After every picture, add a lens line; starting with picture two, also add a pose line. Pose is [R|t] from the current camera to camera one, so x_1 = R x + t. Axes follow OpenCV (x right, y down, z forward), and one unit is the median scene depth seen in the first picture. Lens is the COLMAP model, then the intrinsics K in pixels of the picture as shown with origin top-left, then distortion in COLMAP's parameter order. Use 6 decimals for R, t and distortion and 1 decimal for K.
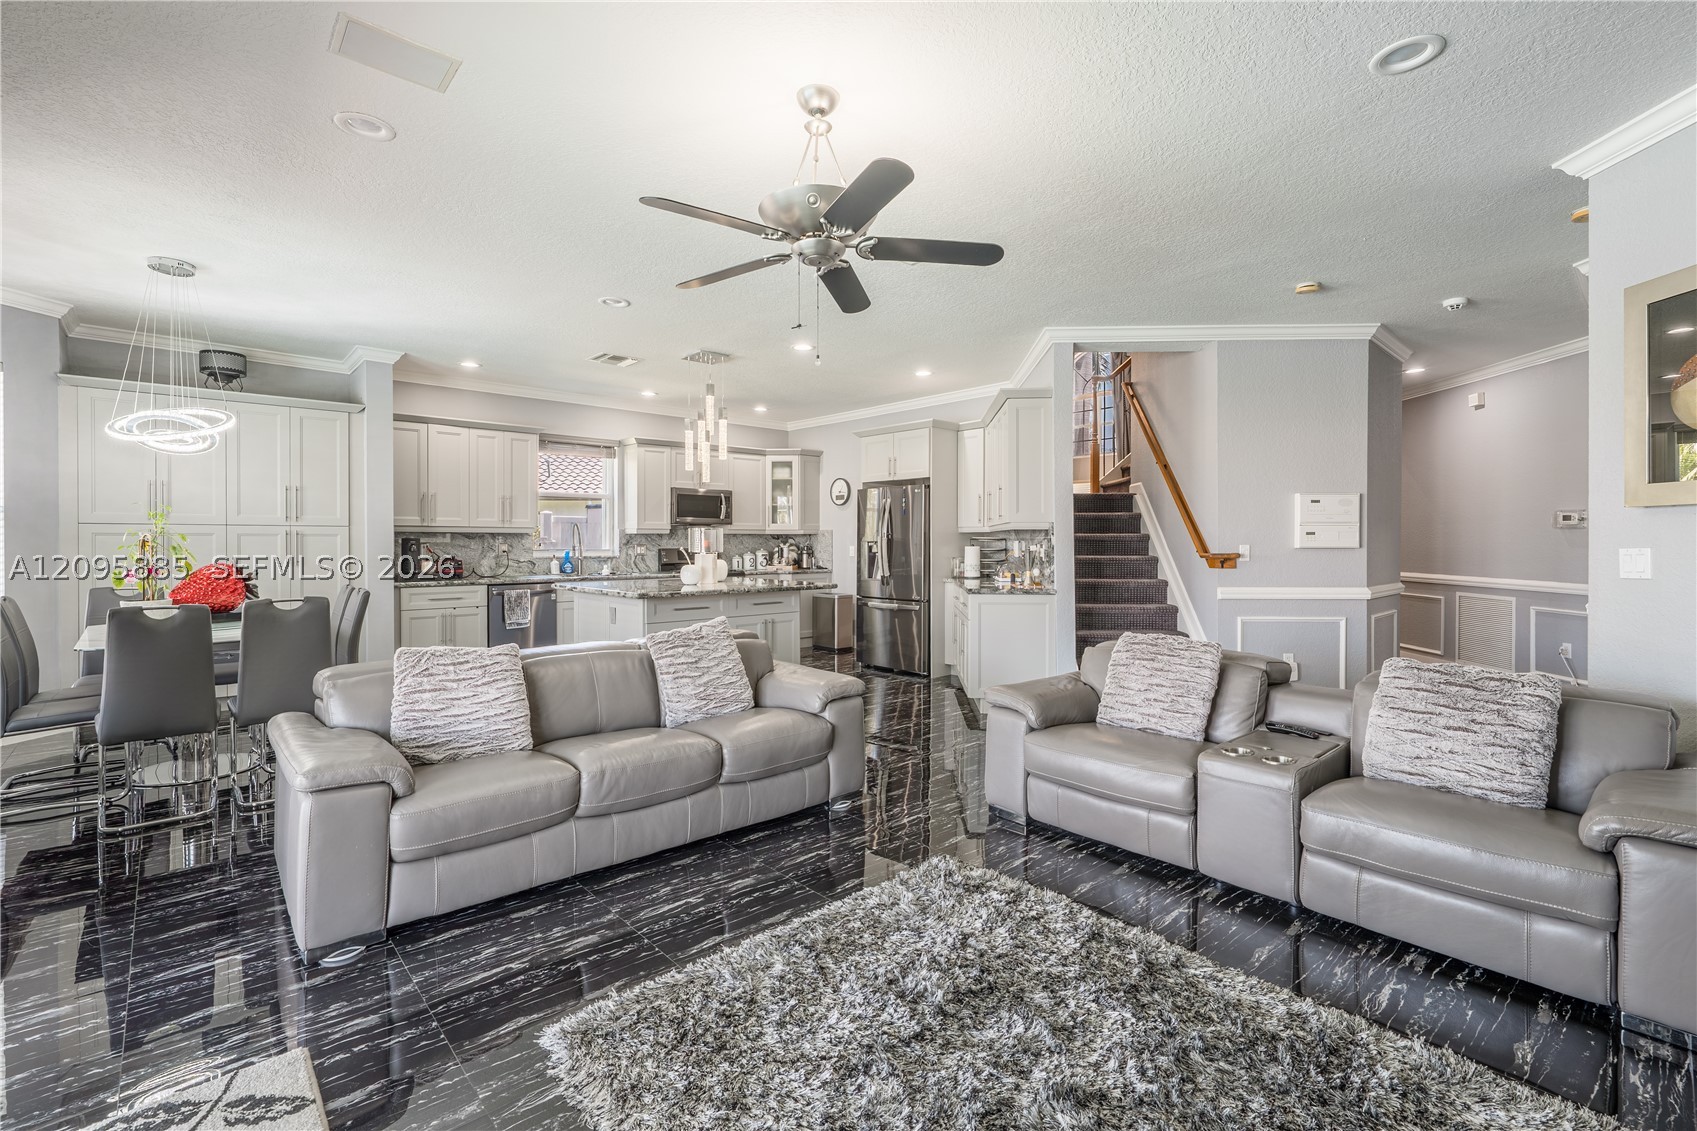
lens RADIAL K [[752.3, 0, 852.4], [0, 752.3, 562.5], [0, 0, 1]] dist [-0.010774, 0.000065]
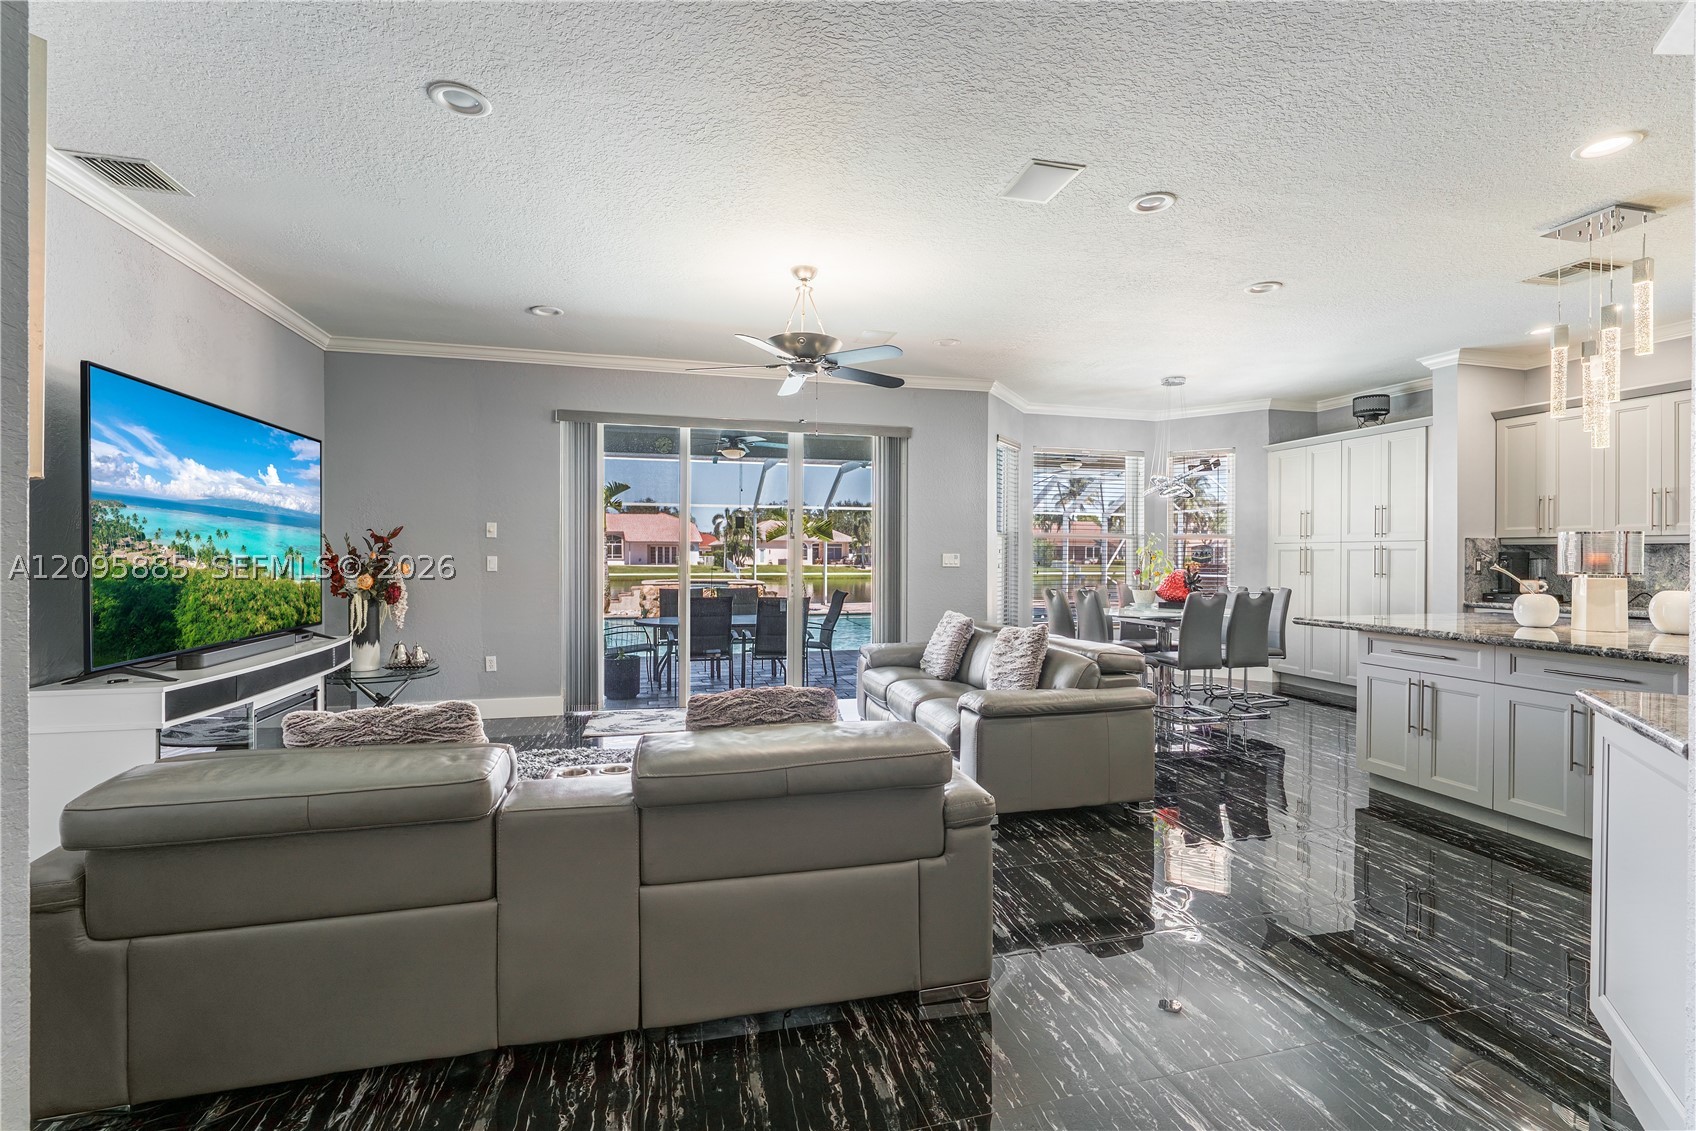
lens RADIAL K [[751.9, 0, 851.9], [0, 751.9, 562.5], [0, 0, 1]] dist [-0.010774, 0.000065]
pose [[-0.459215, 0.004698, -0.888313, 0.450306], [-0.029712, 0.999345, 0.020645, -0.013739], [0.887828, 0.035874, -0.458775, 0.629182]]
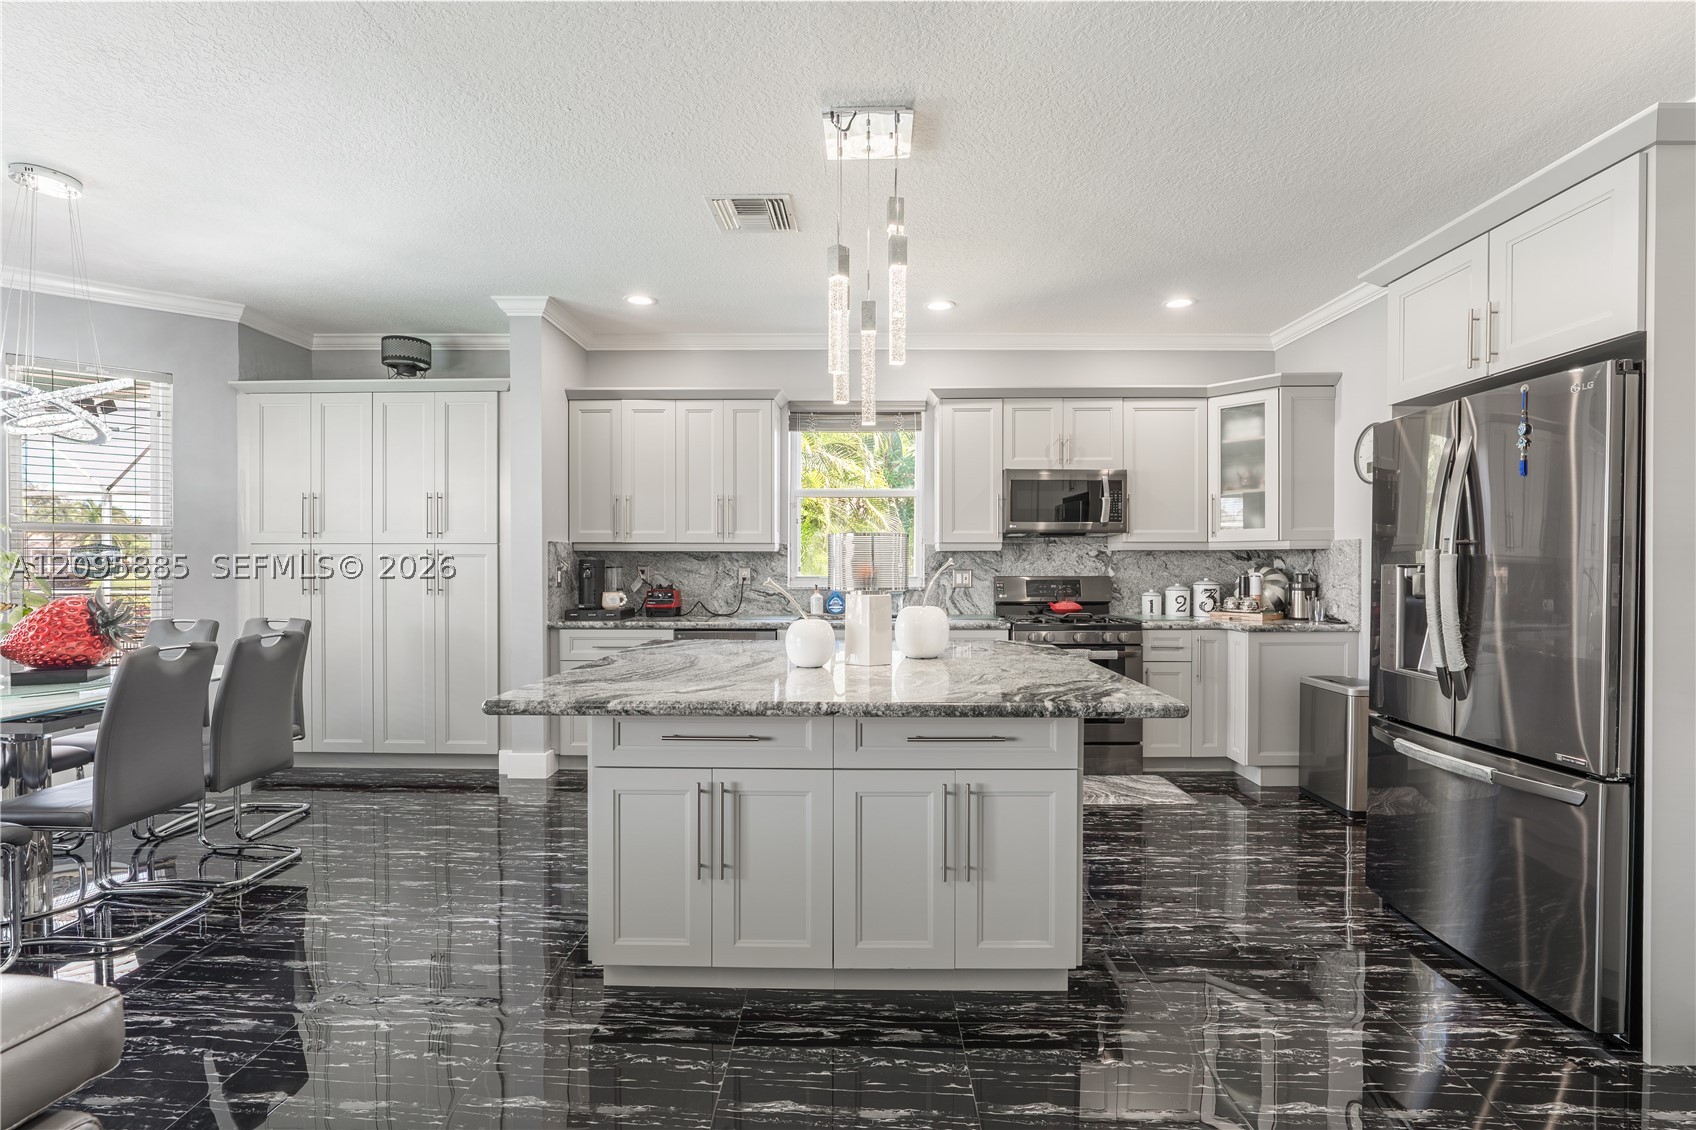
lens RADIAL K [[751.9, 0, 851.9], [0, 751.9, 562.0], [0, 0, 1]] dist [-0.010774, 0.000065]
pose [[0.726942, -0.003009, -0.686693, 0.074462], [-0.019280, 0.999507, -0.024789, -0.014840], [0.686428, 0.031259, 0.726525, 0.564586]]
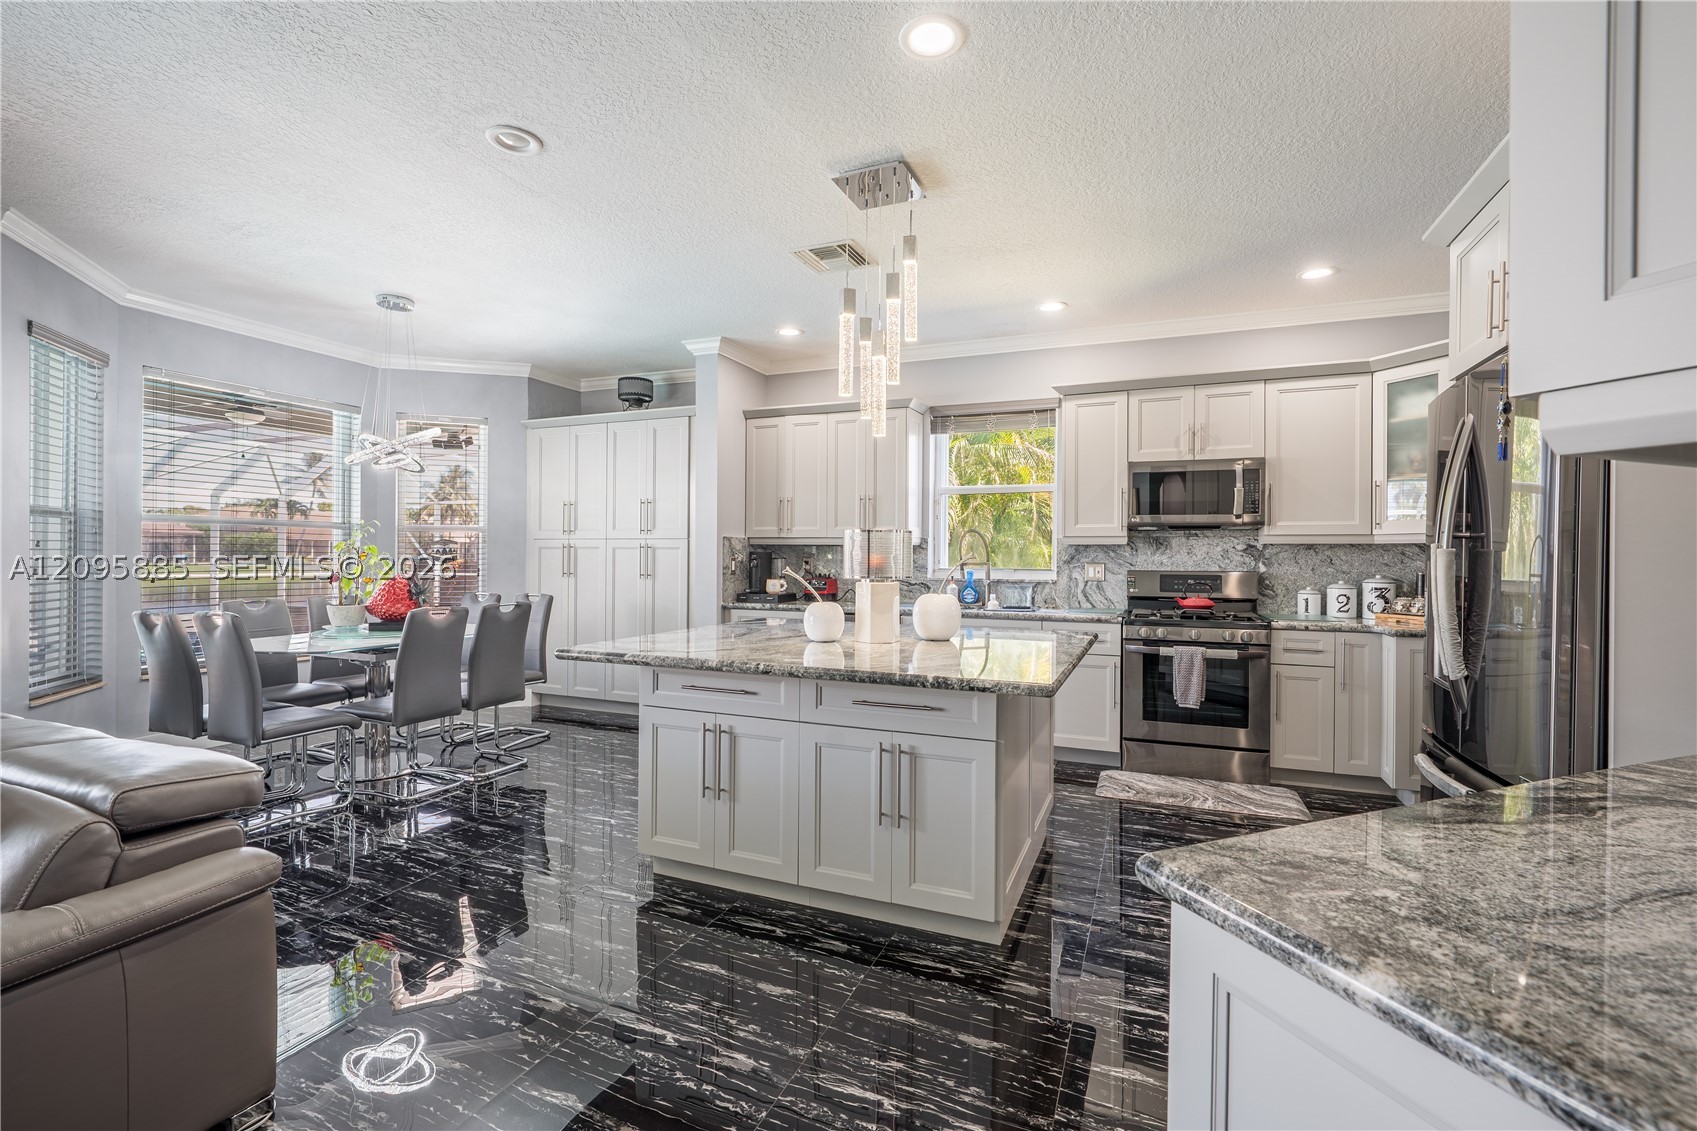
lens RADIAL K [[747.3, 0, 851.8], [0, 747.3, 548.4], [0, 0, 1]] dist [0.000200, 0.000235]
pose [[0.421434, -0.007910, -0.906824, 0.201317], [-0.032657, 0.999181, -0.023893, -0.016739], [0.906271, 0.039683, 0.420831, 0.641446]]
